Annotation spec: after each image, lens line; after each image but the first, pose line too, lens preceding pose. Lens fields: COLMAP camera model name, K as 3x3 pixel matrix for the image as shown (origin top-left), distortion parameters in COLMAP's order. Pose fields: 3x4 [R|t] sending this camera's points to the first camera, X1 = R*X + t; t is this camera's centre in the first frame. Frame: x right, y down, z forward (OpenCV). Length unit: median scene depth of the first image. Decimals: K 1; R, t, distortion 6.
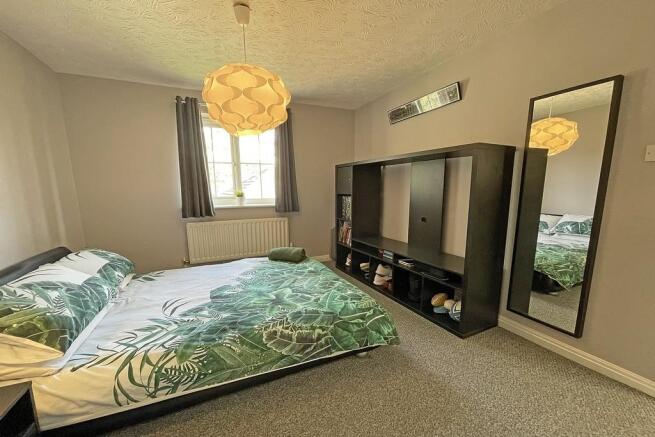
lens RADIAL K [[262.5, 0, 326.5], [0, 262.5, 227.5], [0, 0, 1]] dist [0.000725, 0.000040]
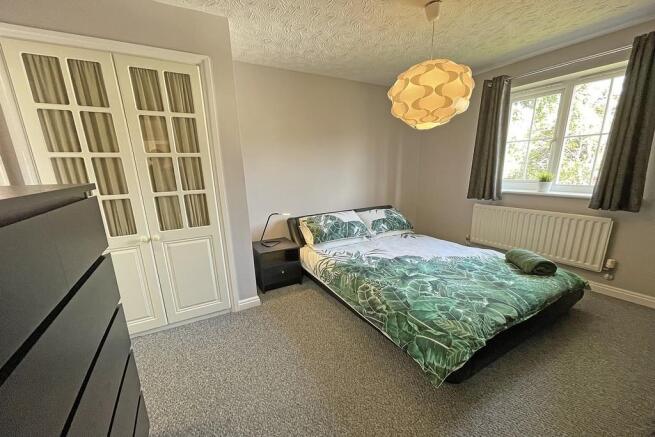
lens RADIAL K [[265.6, 0, 327.6], [0, 265.6, 234.9], [0, 0, 1]] dist [-0.000191, -0.000002]
pose [[0.088932, 0.252893, -0.963398, 0.819456], [-0.131049, 0.961793, 0.240375, -0.126858], [0.987379, 0.104875, 0.118675, 0.491877]]
